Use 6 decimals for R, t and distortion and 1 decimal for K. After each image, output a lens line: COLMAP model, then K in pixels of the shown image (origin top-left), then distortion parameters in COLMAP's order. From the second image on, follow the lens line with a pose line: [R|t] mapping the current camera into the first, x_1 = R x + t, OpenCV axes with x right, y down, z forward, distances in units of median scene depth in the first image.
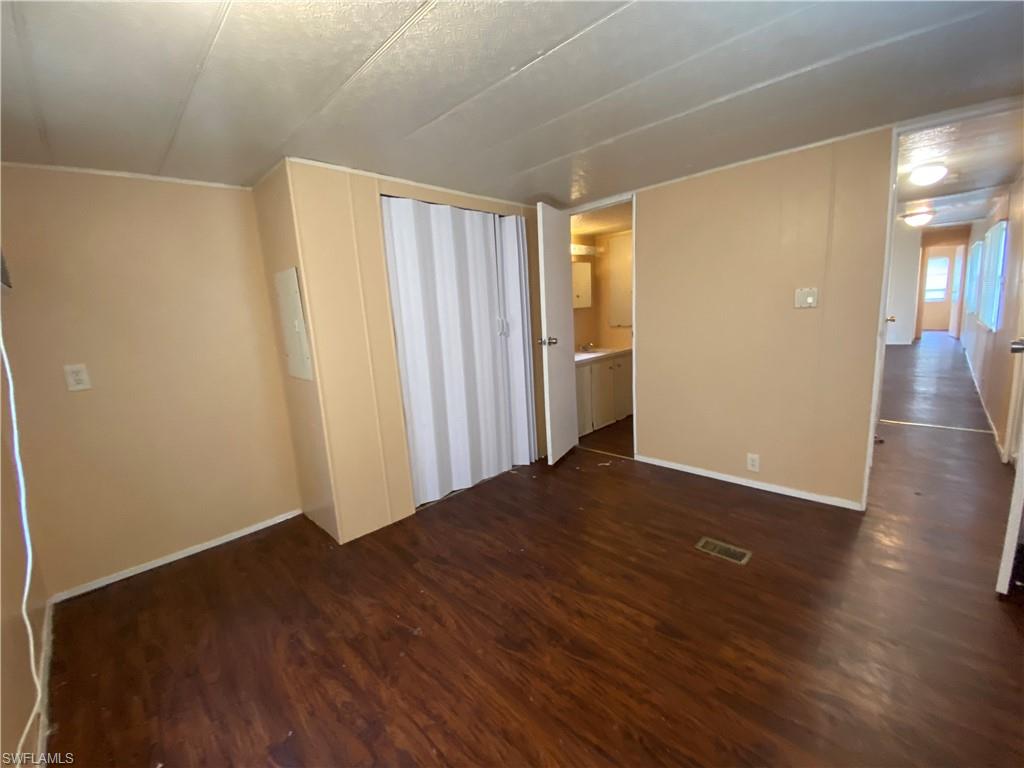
lens RADIAL K [[415.5, 0, 516.9], [0, 415.5, 377.6], [0, 0, 1]] dist [-0.008090, -0.005599]
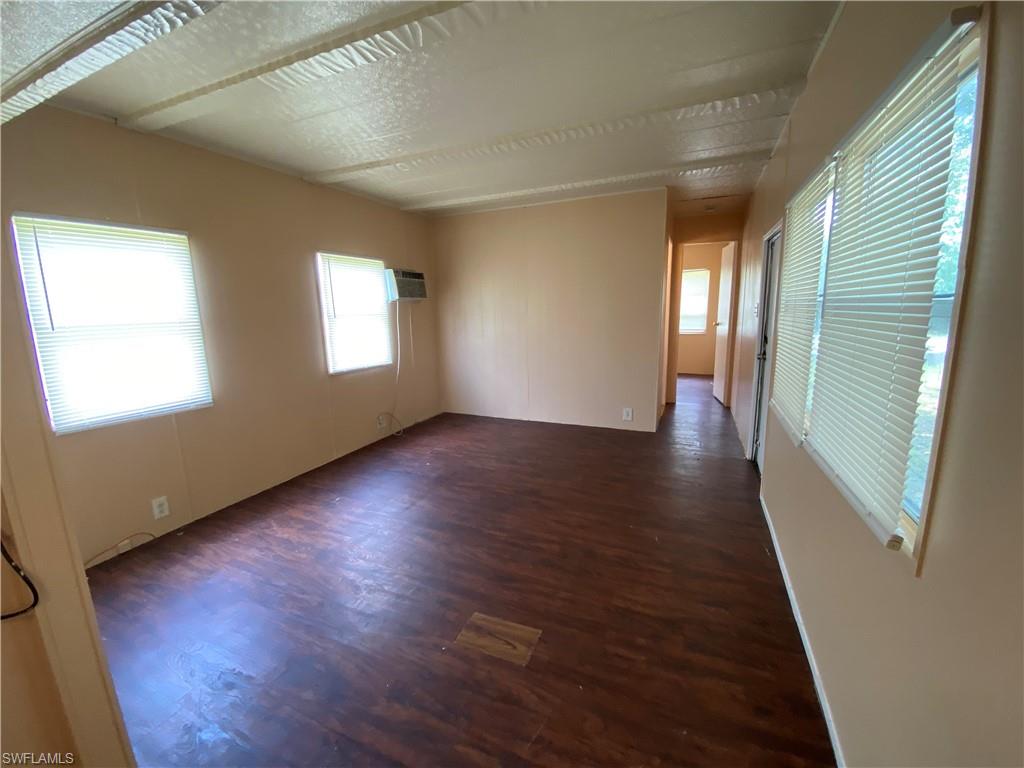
lens RADIAL K [[415.5, 0, 504.9], [0, 415.5, 382.1], [0, 0, 1]] dist [-0.008090, -0.005599]
pose [[0.936633, -0.025633, 0.349372, 1.943835], [0.025813, 0.999658, 0.004141, -0.460281], [-0.349359, 0.005140, 0.936975, 1.872936]]
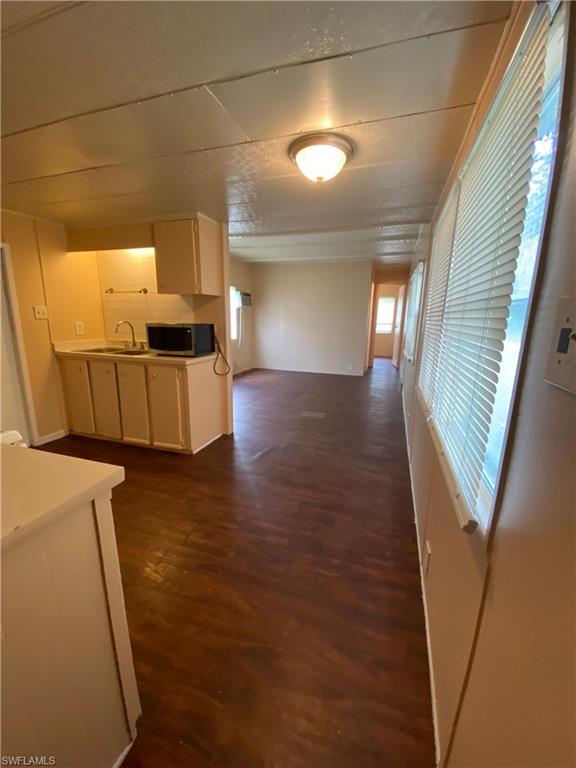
lens RADIAL K [[311.6, 0, 281.4], [0, 311.6, 383.7], [0, 0, 1]] dist [-0.008090, -0.005599]
pose [[0.895703, -0.018411, 0.444272, 1.360129], [-0.000991, 0.999057, 0.043399, -0.304843], [-0.444652, -0.039313, 0.894840, 1.239045]]
